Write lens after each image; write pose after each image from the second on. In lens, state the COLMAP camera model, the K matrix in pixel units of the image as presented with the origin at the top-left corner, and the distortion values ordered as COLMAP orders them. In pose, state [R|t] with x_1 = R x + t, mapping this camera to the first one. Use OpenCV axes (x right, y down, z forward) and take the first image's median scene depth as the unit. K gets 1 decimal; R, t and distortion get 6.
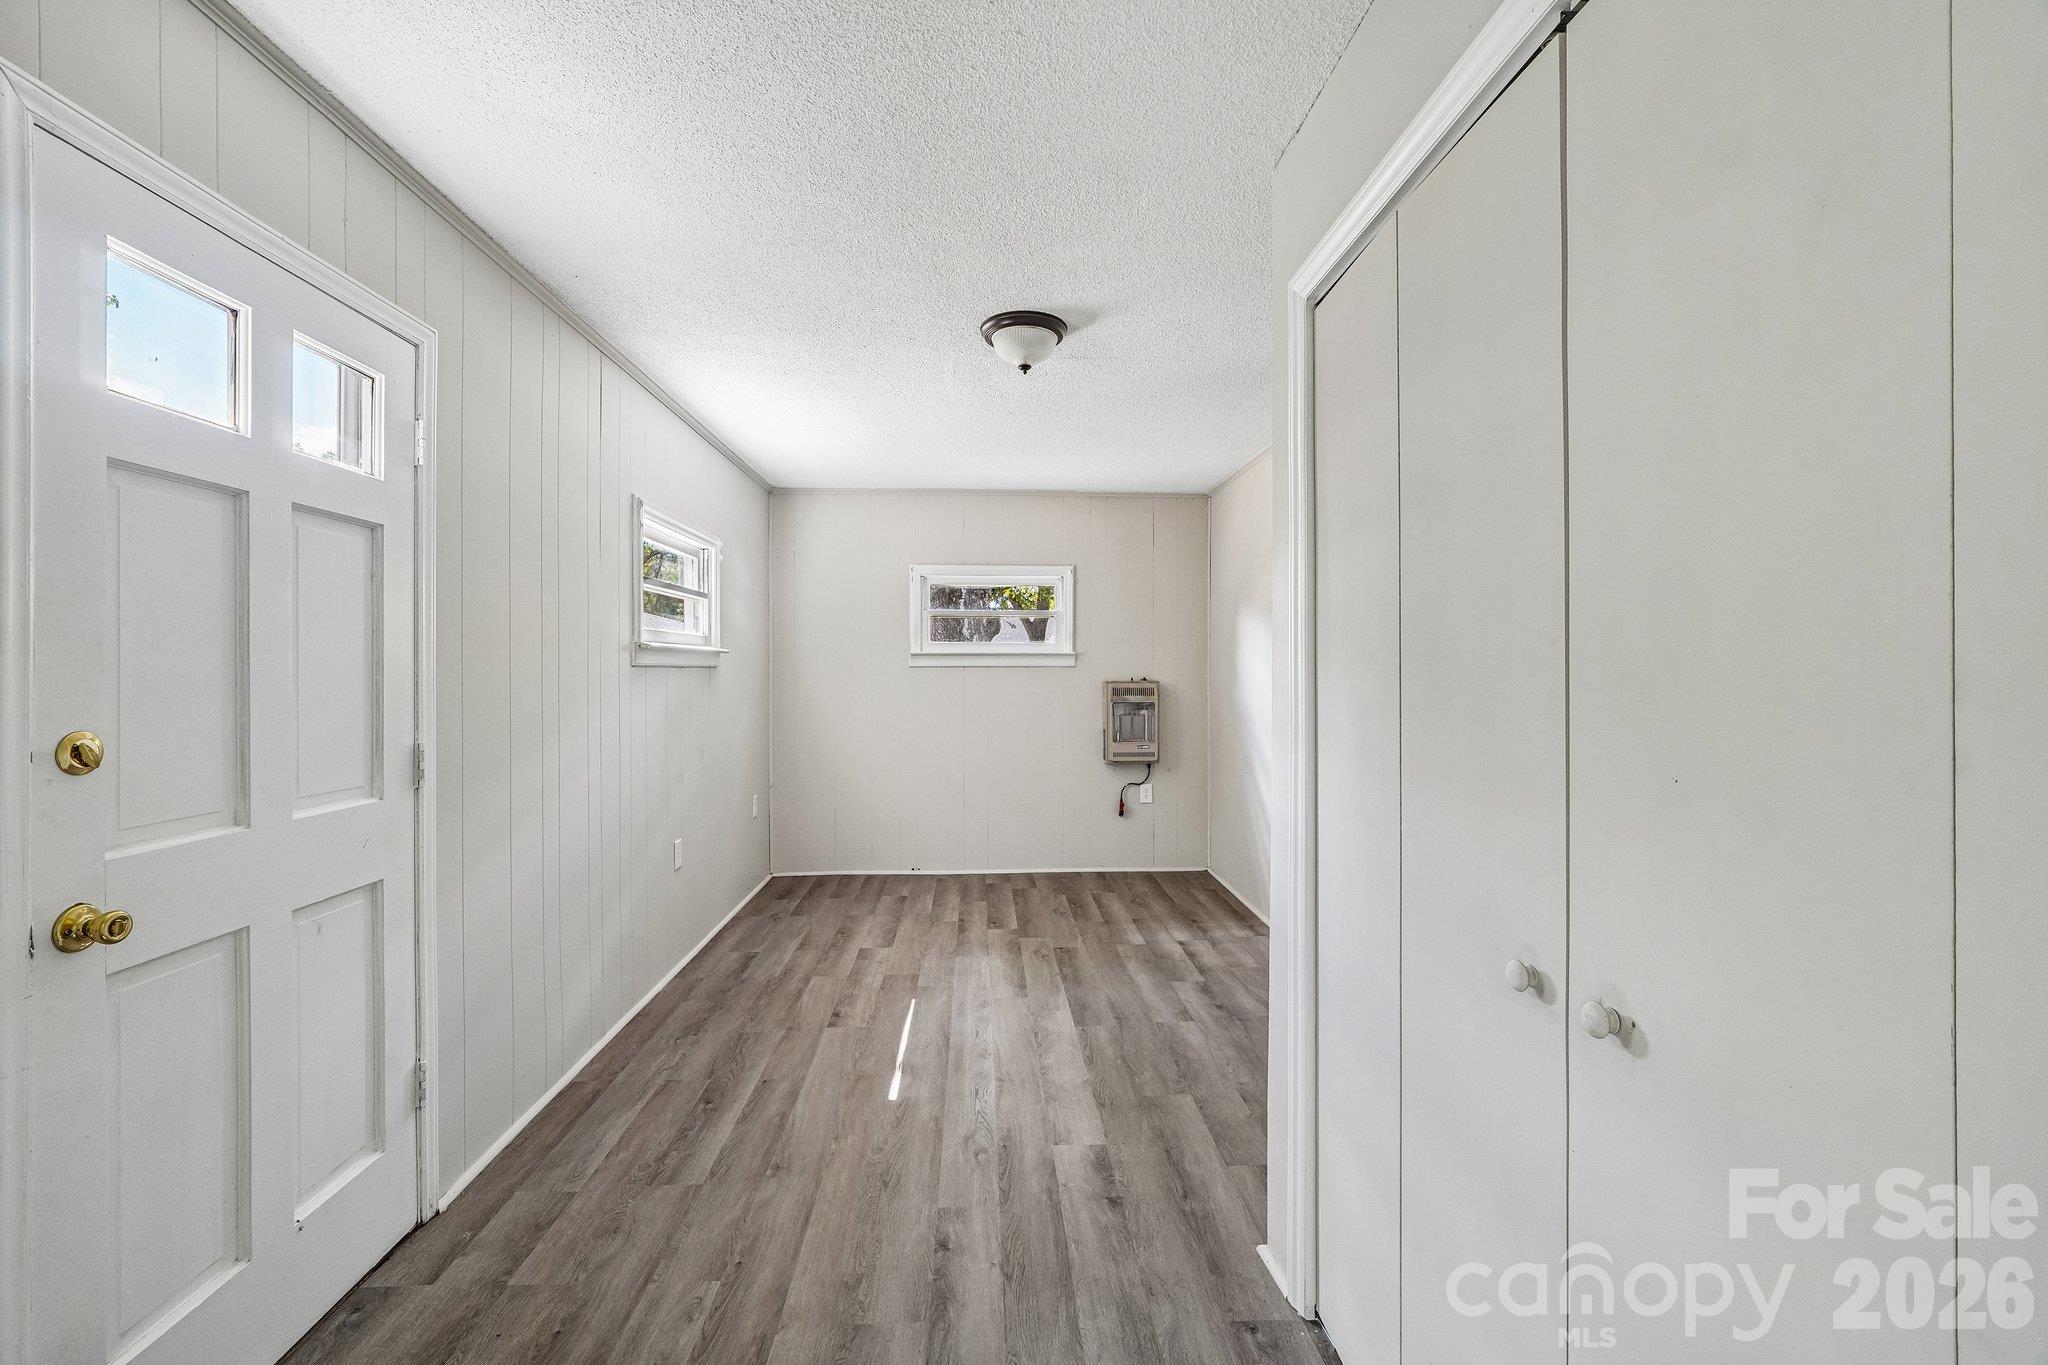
lens RADIAL K [[858.1, 0, 1020.4], [0, 858.1, 667.8], [0, 0, 1]] dist [-0.011114, 0.000510]
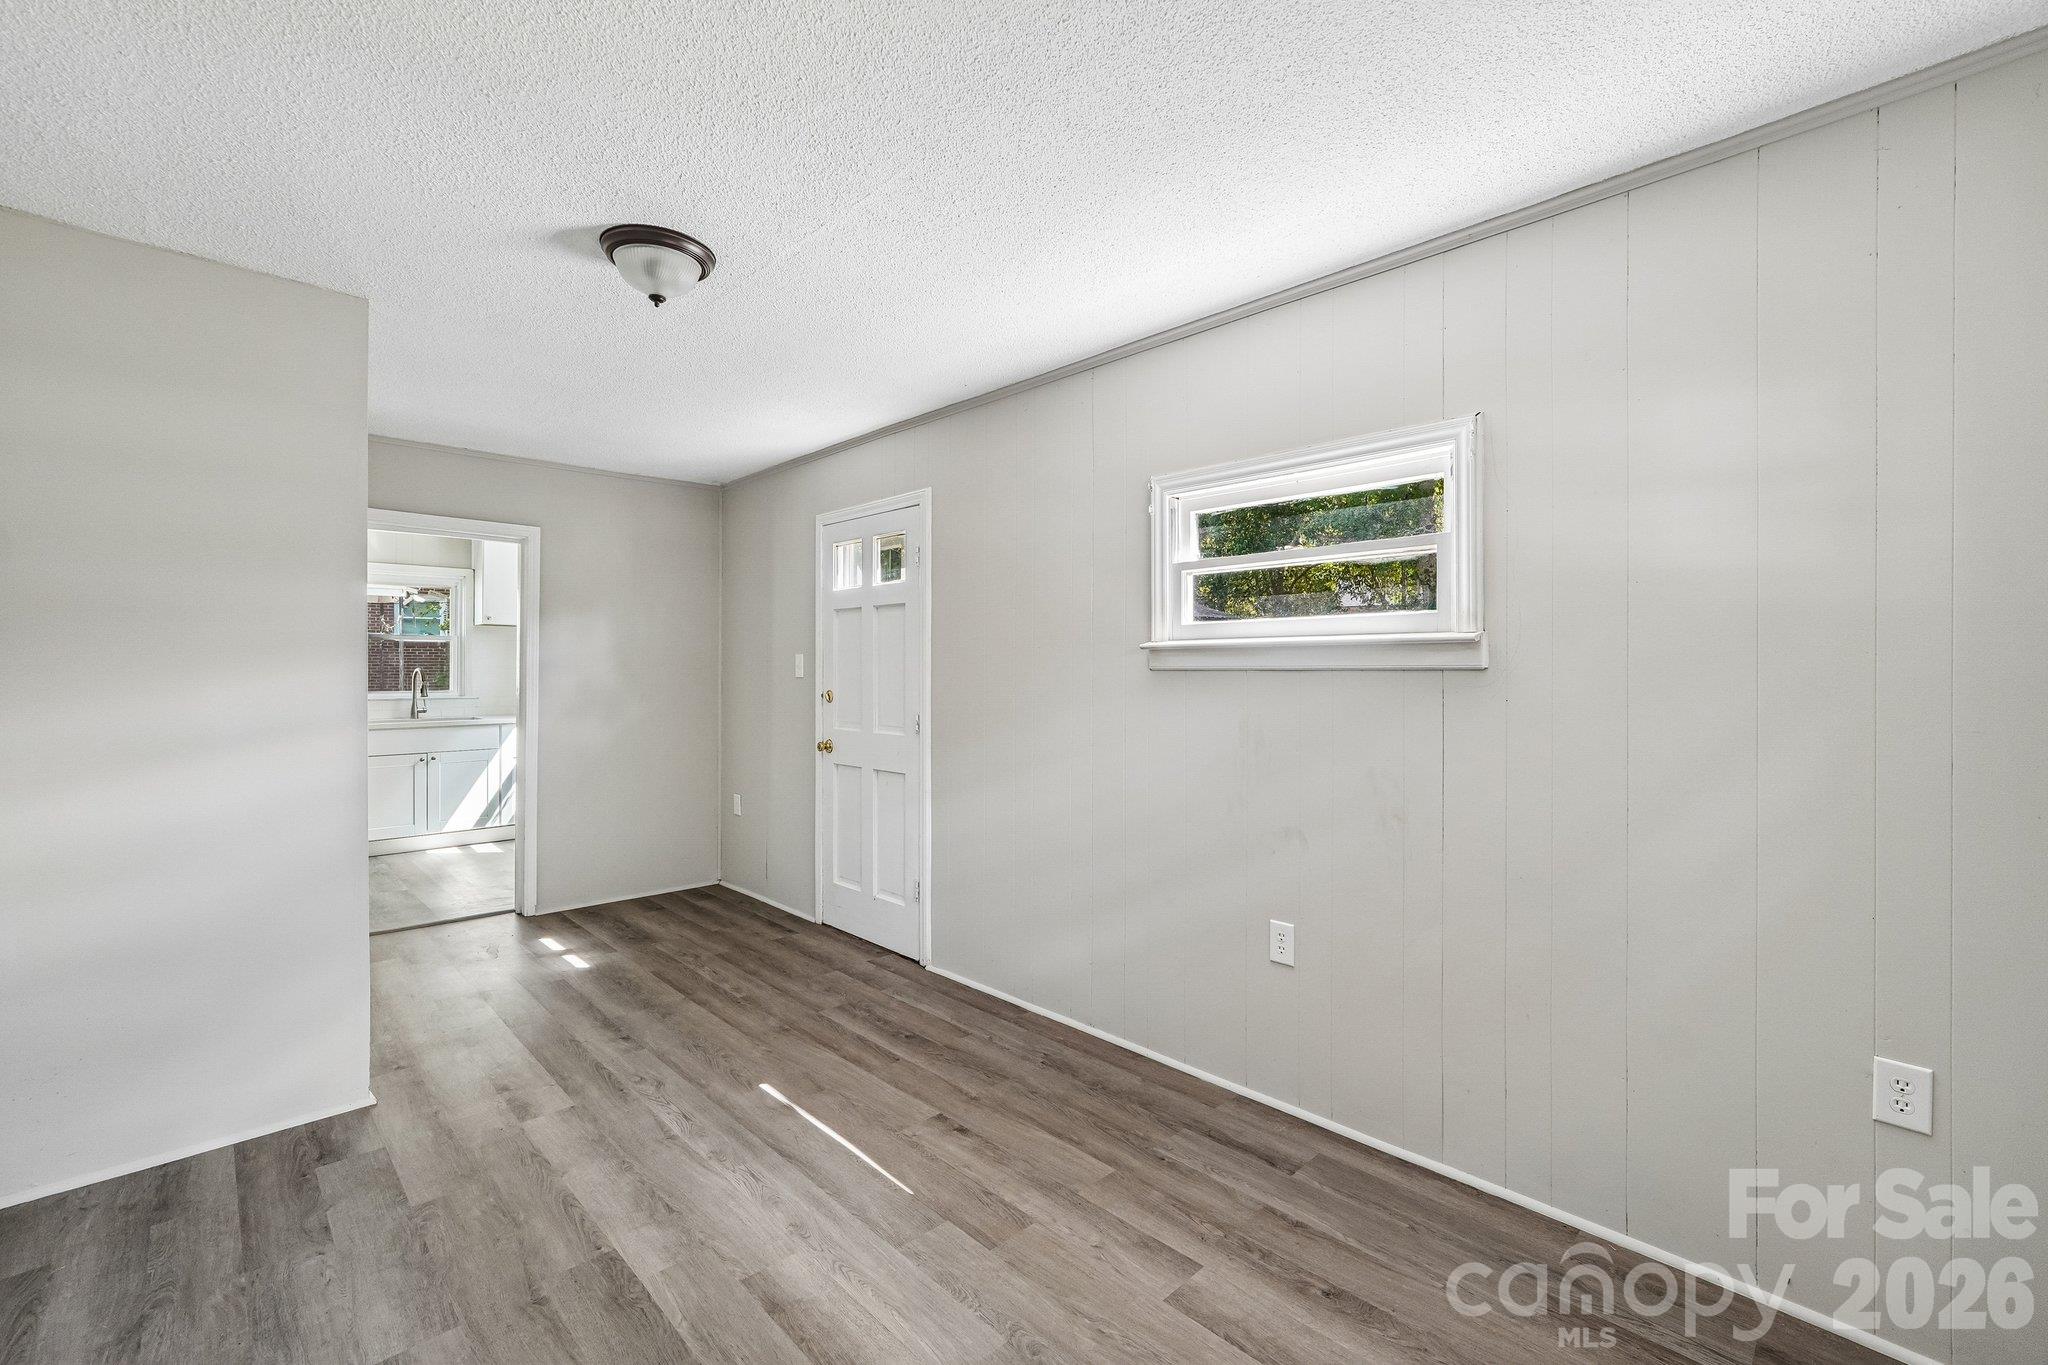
lens RADIAL K [[858.1, 0, 1024.5], [0, 858.1, 680.1], [0, 0, 1]] dist [-0.011114, 0.000510]
pose [[-0.748521, -0.000679, -0.663111, 0.275802], [-0.003105, 0.999992, 0.002481, 0.010421], [0.663104, 0.003917, -0.748517, 1.826430]]
